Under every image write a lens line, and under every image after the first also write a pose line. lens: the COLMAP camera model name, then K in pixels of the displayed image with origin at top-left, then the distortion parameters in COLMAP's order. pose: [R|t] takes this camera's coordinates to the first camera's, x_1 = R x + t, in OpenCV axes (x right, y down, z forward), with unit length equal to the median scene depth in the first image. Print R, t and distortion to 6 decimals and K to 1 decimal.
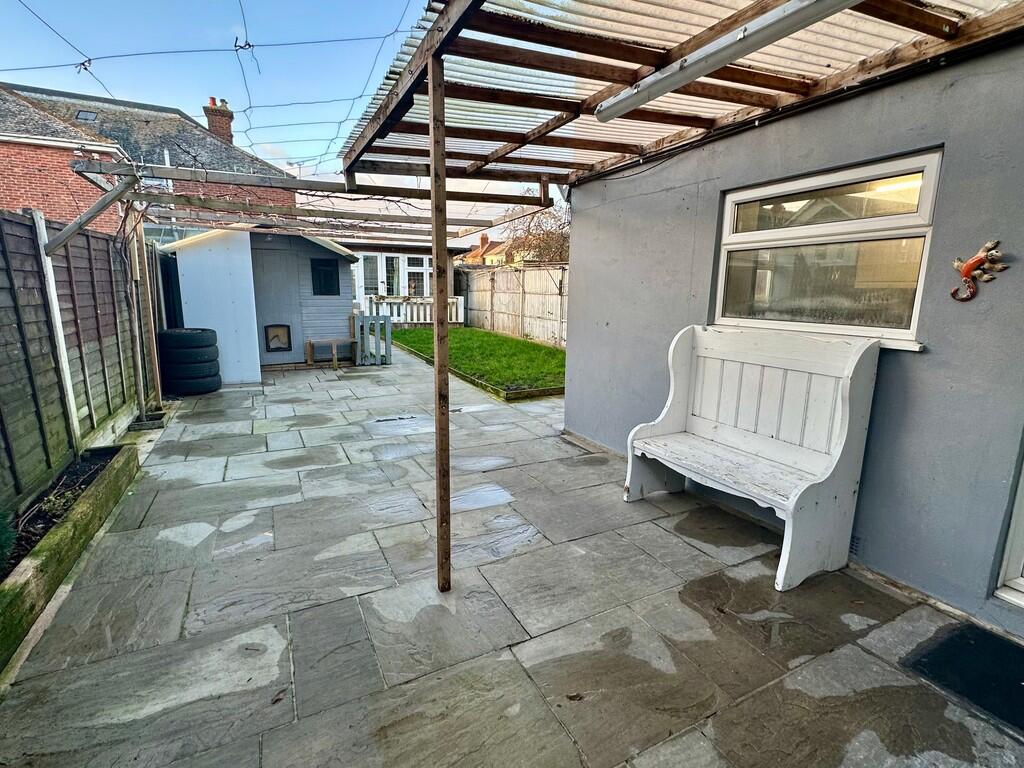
lens RADIAL K [[482.6, 0, 510.6], [0, 482.6, 380.0], [0, 0, 1]] dist [0.000771, 0.000527]
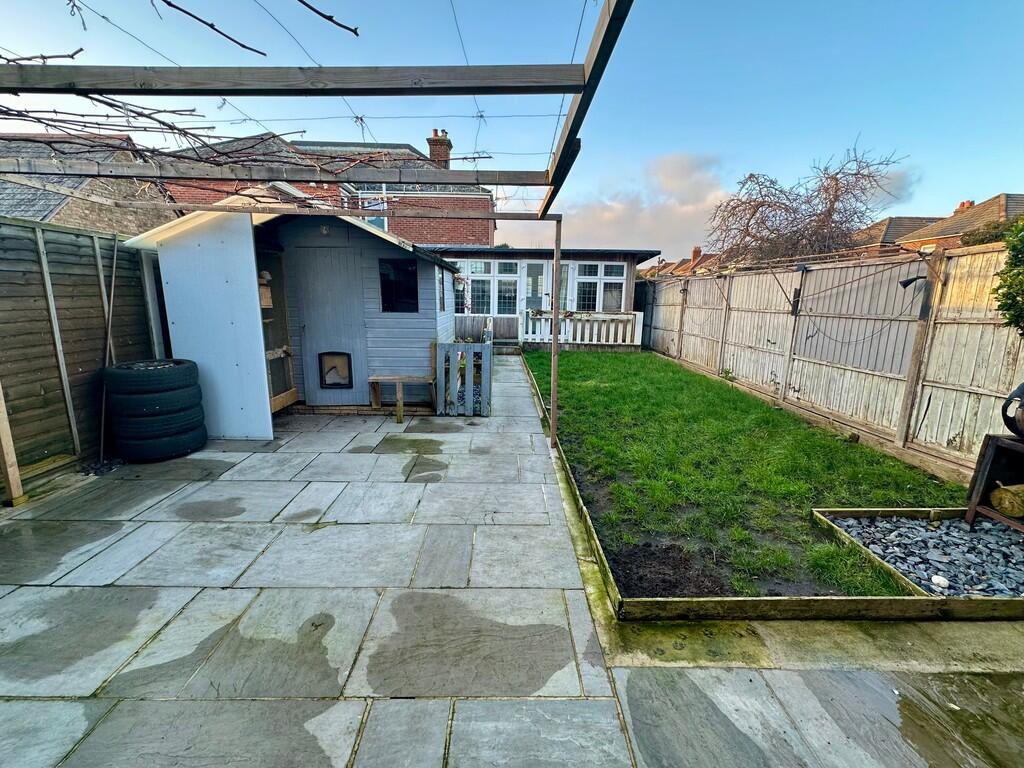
lens RADIAL K [[417.9, 0, 513.7], [0, 417.9, 380.7], [0, 0, 1]] dist [0.000361, 0.000010]
pose [[0.897391, 0.086758, -0.432622, 0.019269], [-0.086248, 0.996056, 0.020844, -0.065638], [0.432724, 0.018608, 0.901334, 0.336086]]
